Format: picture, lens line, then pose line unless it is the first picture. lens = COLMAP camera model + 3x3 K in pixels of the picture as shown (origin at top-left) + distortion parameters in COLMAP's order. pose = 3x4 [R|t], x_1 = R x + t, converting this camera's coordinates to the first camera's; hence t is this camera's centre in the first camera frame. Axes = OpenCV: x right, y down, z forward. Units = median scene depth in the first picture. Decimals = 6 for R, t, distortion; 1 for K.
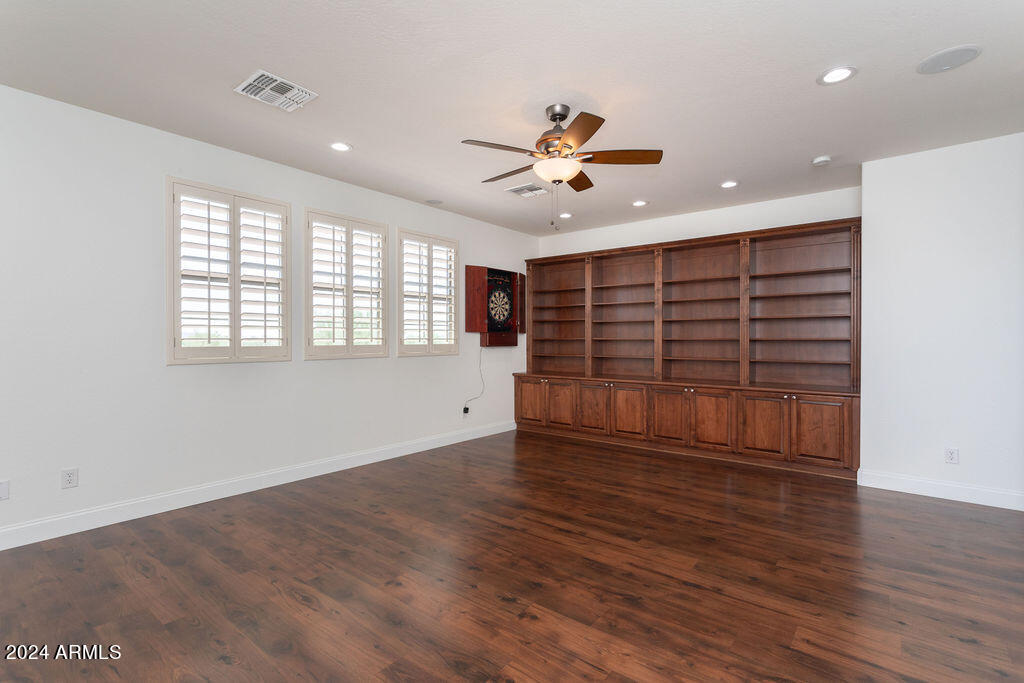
lens RADIAL K [[493.7, 0, 510.5], [0, 493.7, 338.5], [0, 0, 1]] dist [0.006723, -0.001693]
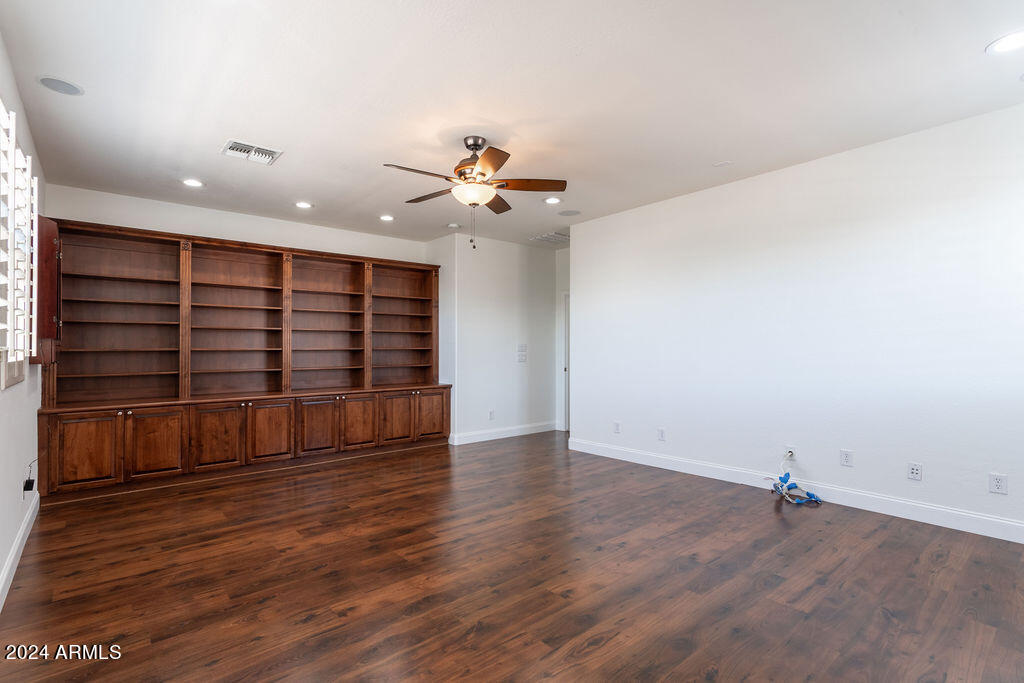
lens RADIAL K [[493.7, 0, 511.2], [0, 493.7, 344.1], [0, 0, 1]] dist [0.006723, -0.001693]
pose [[0.171100, 0.007574, 0.985225, -0.711437], [0.003012, 0.999962, -0.008211, -0.000275], [-0.985249, 0.004373, 0.171071, 0.537676]]
